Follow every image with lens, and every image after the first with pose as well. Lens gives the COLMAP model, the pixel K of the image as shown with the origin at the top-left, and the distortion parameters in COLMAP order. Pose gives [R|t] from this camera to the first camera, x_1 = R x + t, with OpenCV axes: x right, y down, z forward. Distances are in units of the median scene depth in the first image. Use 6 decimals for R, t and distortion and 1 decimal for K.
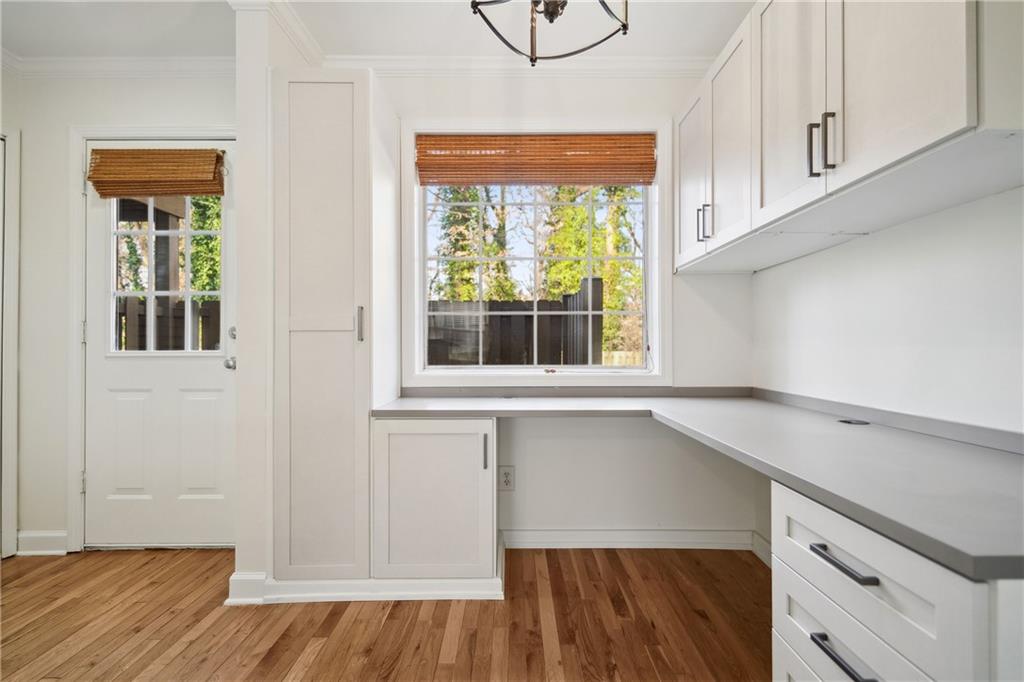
lens RADIAL K [[498.4, 0, 494.9], [0, 498.4, 346.3], [0, 0, 1]] dist [-0.000382, -0.003553]
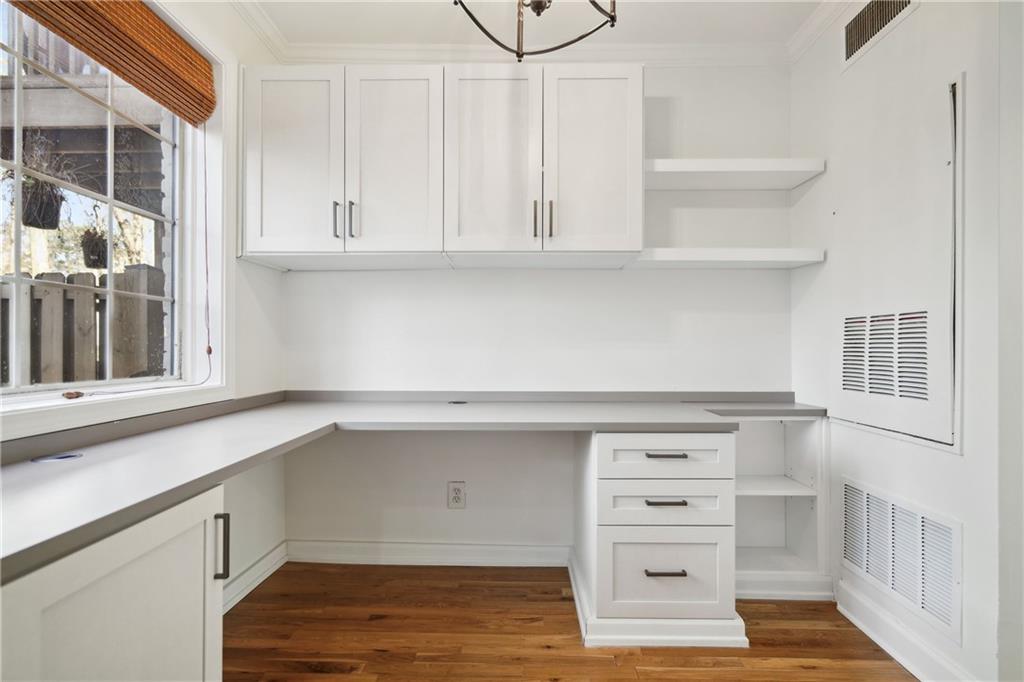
lens RADIAL K [[498.4, 0, 515.5], [0, 498.4, 338.7], [0, 0, 1]] dist [-0.000382, -0.003553]
pose [[0.002719, 0.020604, 0.999784, -0.553810], [0.005414, 0.999773, -0.020618, 0.002891], [-0.999982, 0.005469, 0.002607, 0.676980]]
